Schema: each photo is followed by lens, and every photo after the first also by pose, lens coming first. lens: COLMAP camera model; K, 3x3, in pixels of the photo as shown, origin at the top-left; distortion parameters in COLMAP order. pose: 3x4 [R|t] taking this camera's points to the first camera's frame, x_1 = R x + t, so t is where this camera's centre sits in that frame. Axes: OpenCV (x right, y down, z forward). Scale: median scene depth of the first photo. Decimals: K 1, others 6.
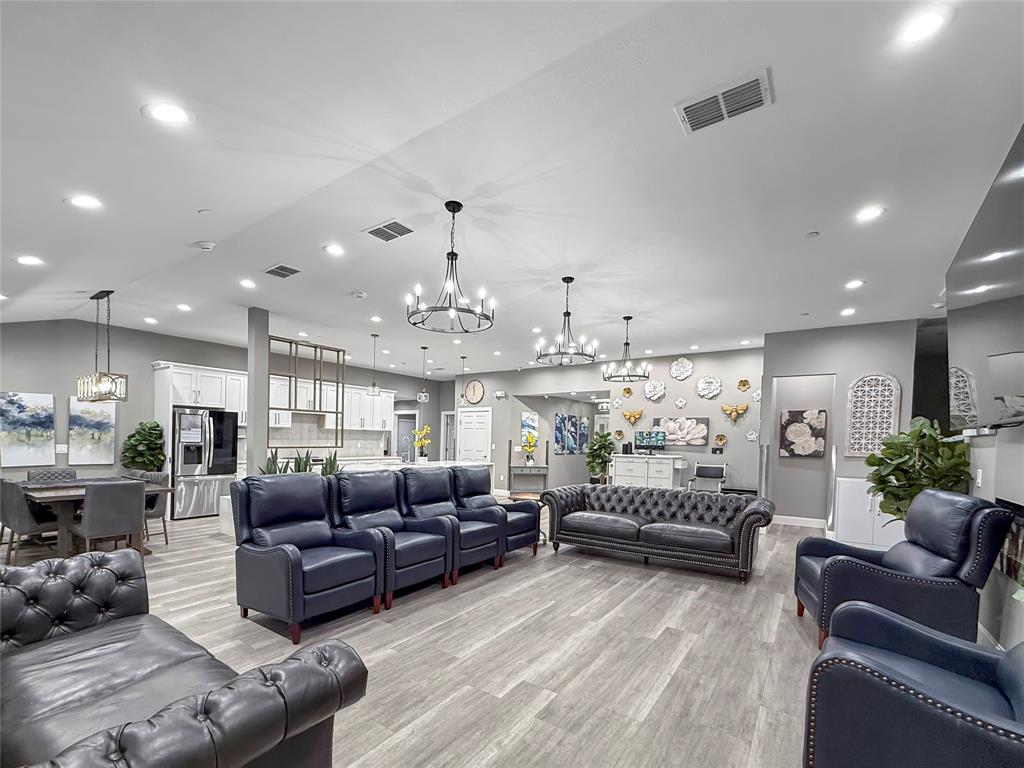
lens RADIAL K [[420.9, 0, 497.7], [0, 420.9, 461.9], [0, 0, 1]] dist [-0.005901, 0.002138]
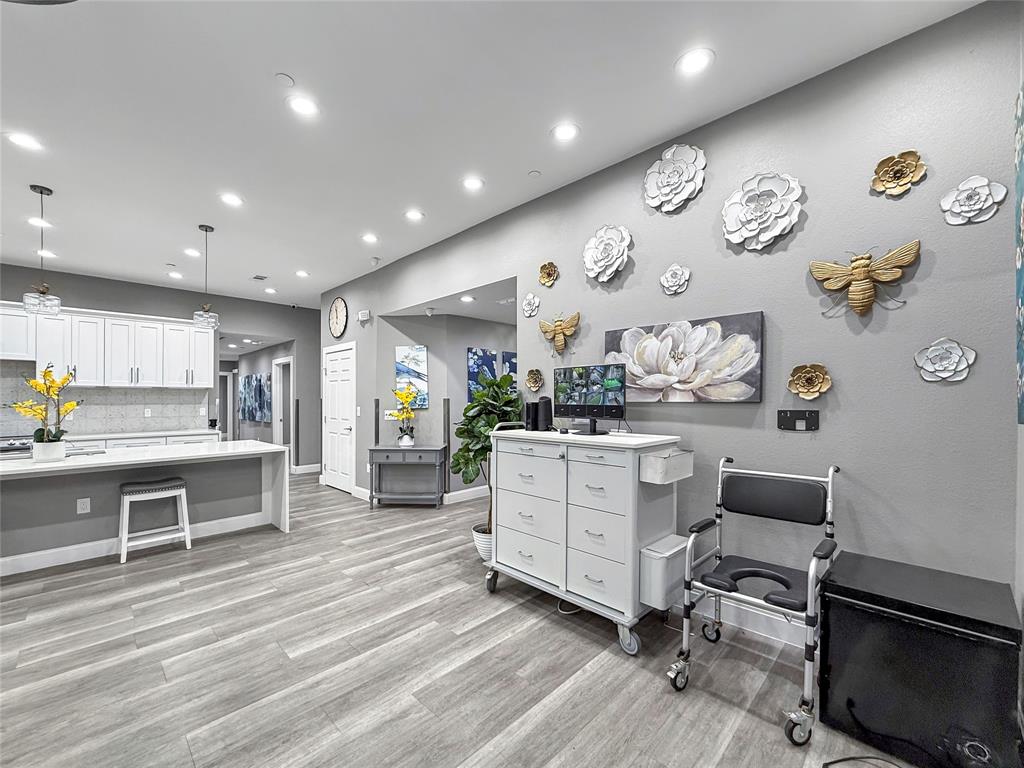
lens RADIAL K [[420.9, 0, 496.1], [0, 420.9, 405.8], [0, 0, 1]] dist [-0.005901, 0.002138]
pose [[0.988830, -0.018468, -0.147901, 0.337580], [0.012791, 0.999148, -0.039243, -0.026271], [0.148500, 0.036913, 0.988223, 0.640767]]
